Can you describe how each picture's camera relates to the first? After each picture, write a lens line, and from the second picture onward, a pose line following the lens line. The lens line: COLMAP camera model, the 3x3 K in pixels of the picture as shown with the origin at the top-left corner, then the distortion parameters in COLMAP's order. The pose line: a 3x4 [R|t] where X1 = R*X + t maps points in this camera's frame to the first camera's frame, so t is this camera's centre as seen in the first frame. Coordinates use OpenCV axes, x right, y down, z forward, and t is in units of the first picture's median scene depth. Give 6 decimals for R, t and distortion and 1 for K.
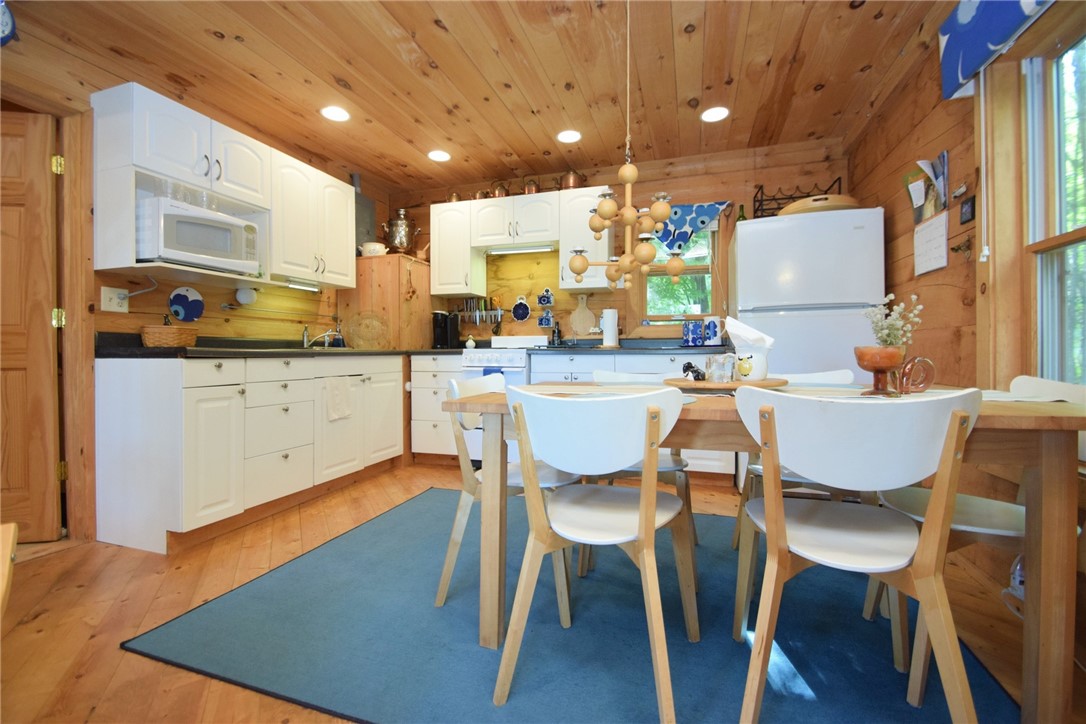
lens RADIAL K [[474.9, 0, 533.5], [0, 474.9, 357.6], [0, 0, 1]] dist [0.016406, -0.017965]
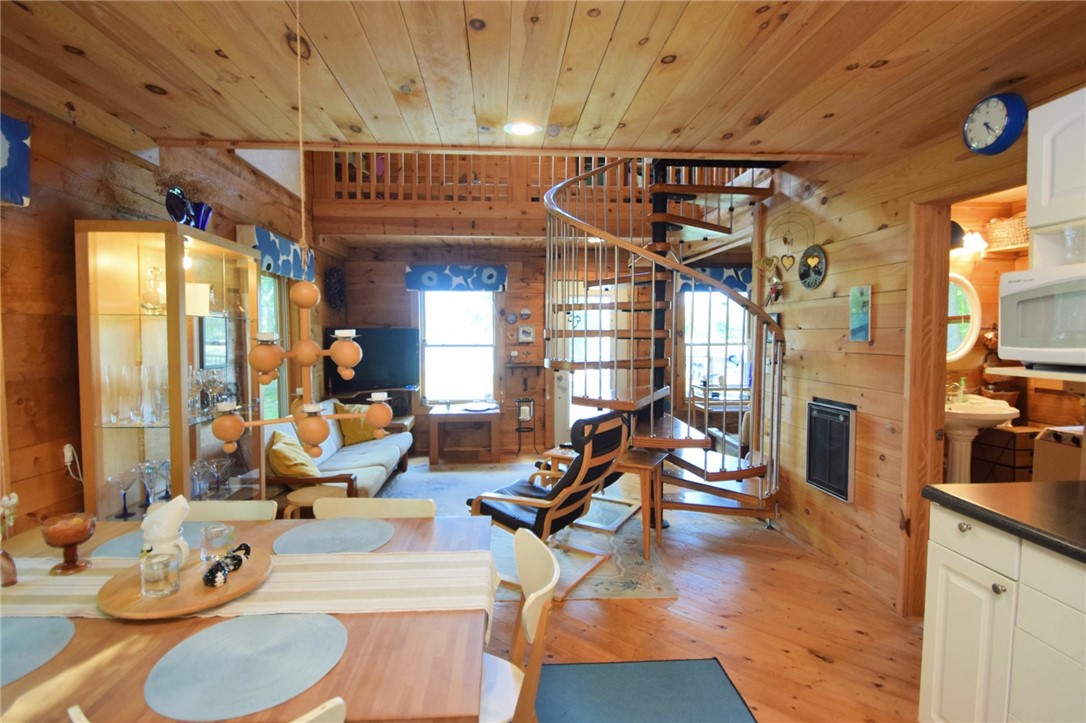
lens RADIAL K [[516.4, 0, 529.8], [0, 516.4, 356.6], [0, 0, 1]] dist [0.000183, -0.011577]
pose [[-0.928246, 0.024316, -0.371172, 0.081994], [0.003010, 0.998319, 0.057873, -0.156136], [0.371956, 0.052603, -0.926759, 0.860098]]
